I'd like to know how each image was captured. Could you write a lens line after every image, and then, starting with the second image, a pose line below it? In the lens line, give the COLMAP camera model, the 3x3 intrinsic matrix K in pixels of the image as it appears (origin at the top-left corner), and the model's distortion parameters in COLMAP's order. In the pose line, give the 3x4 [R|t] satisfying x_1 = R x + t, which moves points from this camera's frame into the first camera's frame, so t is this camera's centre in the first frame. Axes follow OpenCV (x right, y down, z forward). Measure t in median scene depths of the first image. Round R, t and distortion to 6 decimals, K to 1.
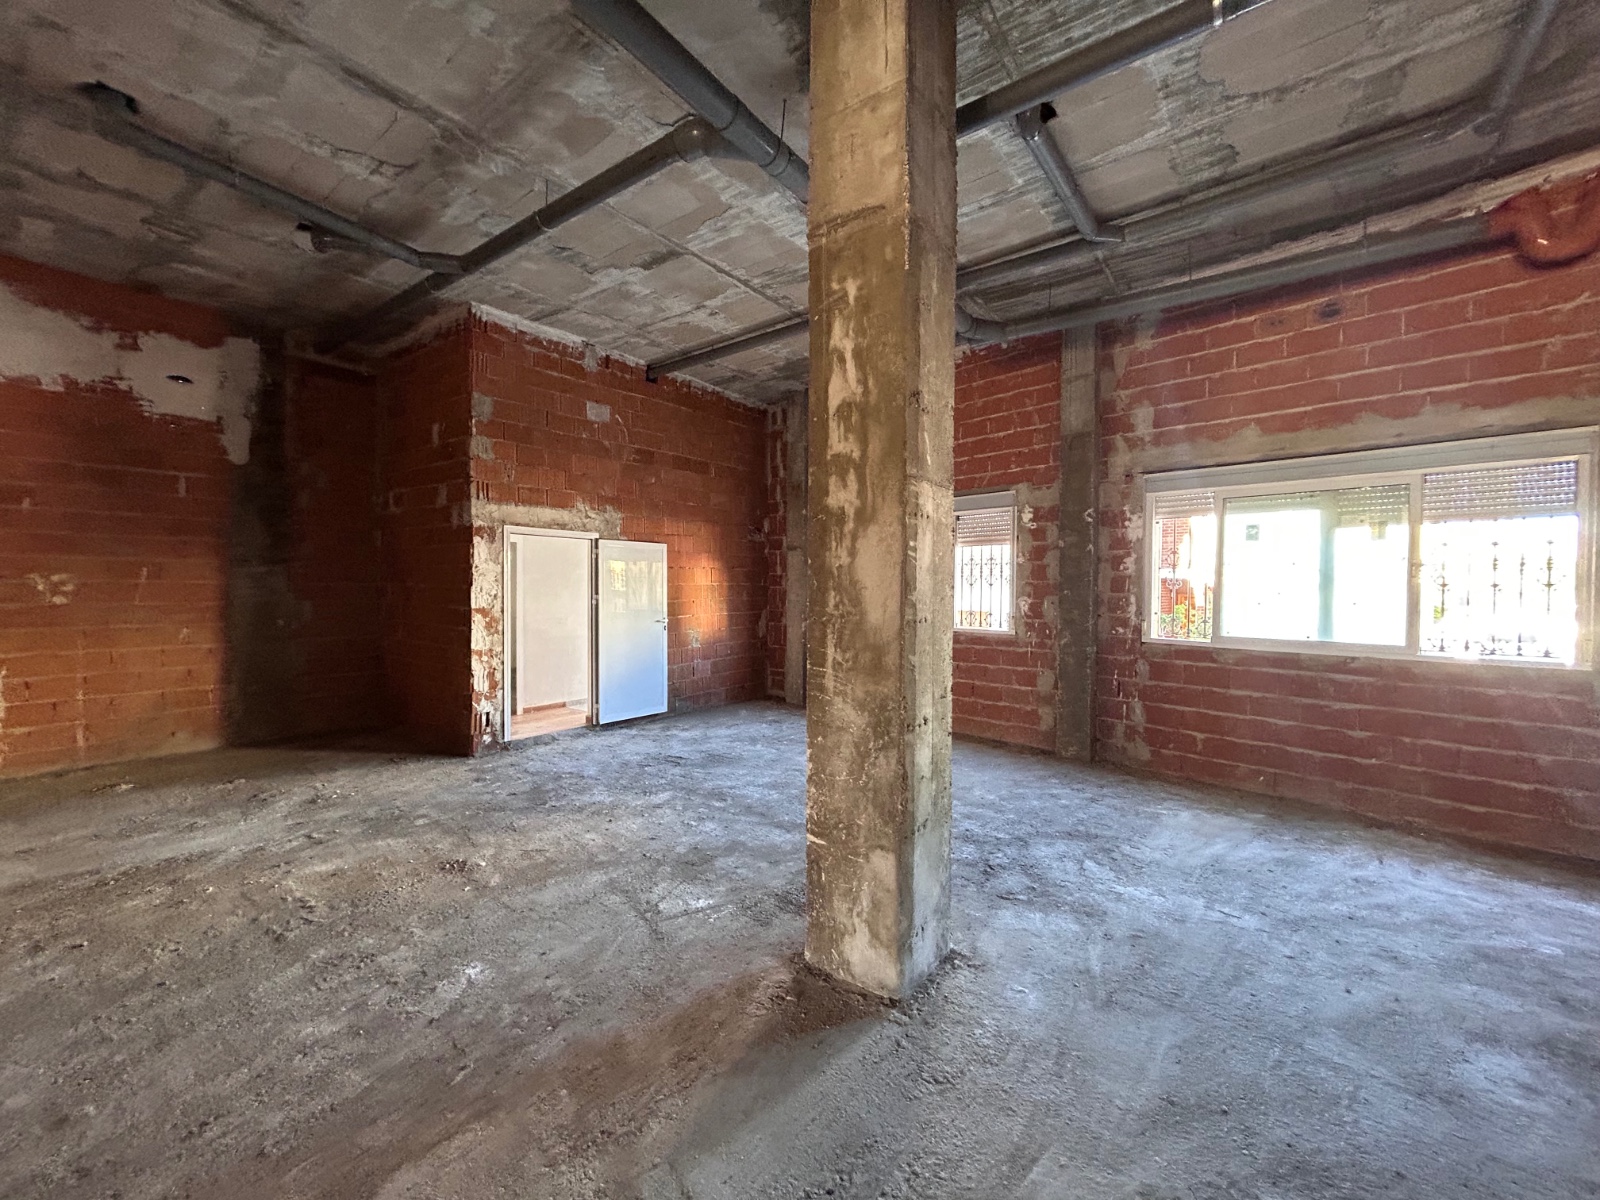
lens RADIAL K [[643.0, 0, 799.2], [0, 643.0, 596.8], [0, 0, 1]] dist [-0.001545, 0.000504]
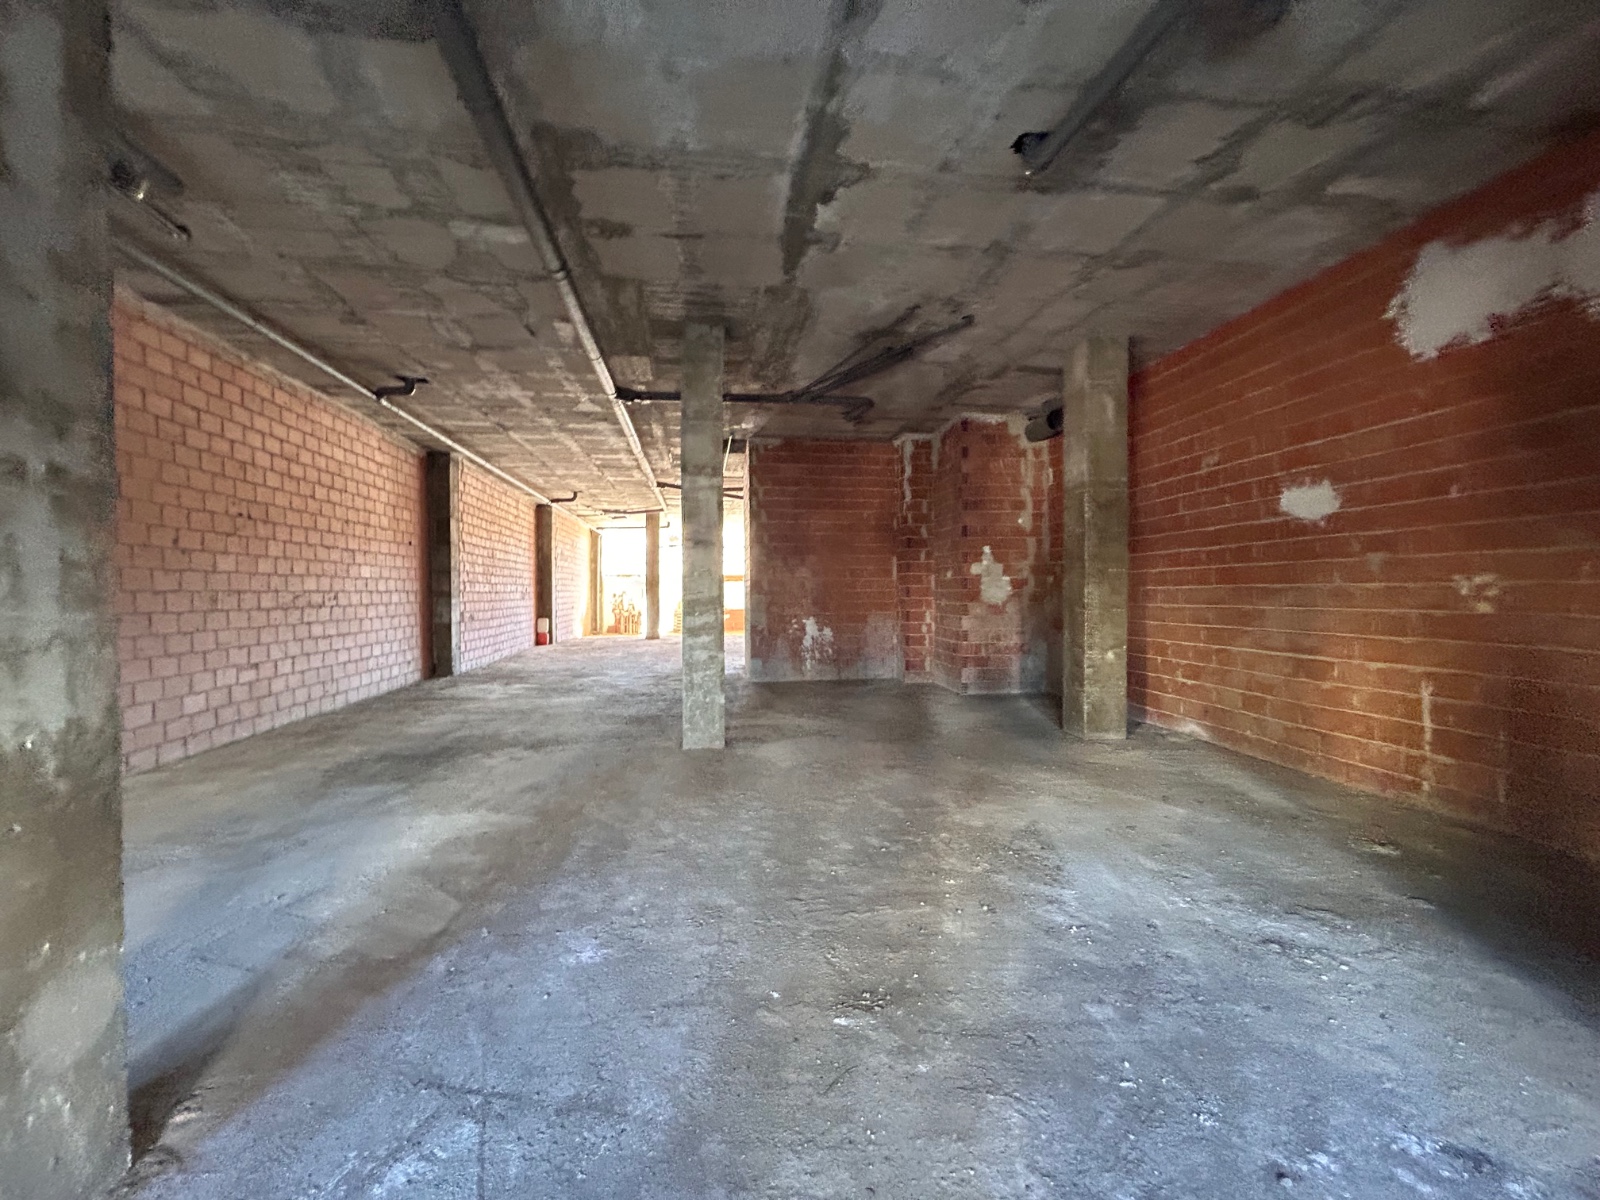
lens RADIAL K [[643.0, 0, 799.2], [0, 643.0, 596.8], [0, 0, 1]] dist [-0.001545, 0.000504]
pose [[-0.710893, 0.007401, -0.703261, -0.013468], [-0.010894, 0.999709, 0.021534, -0.022866], [0.703216, 0.022970, -0.710606, 1.401767]]
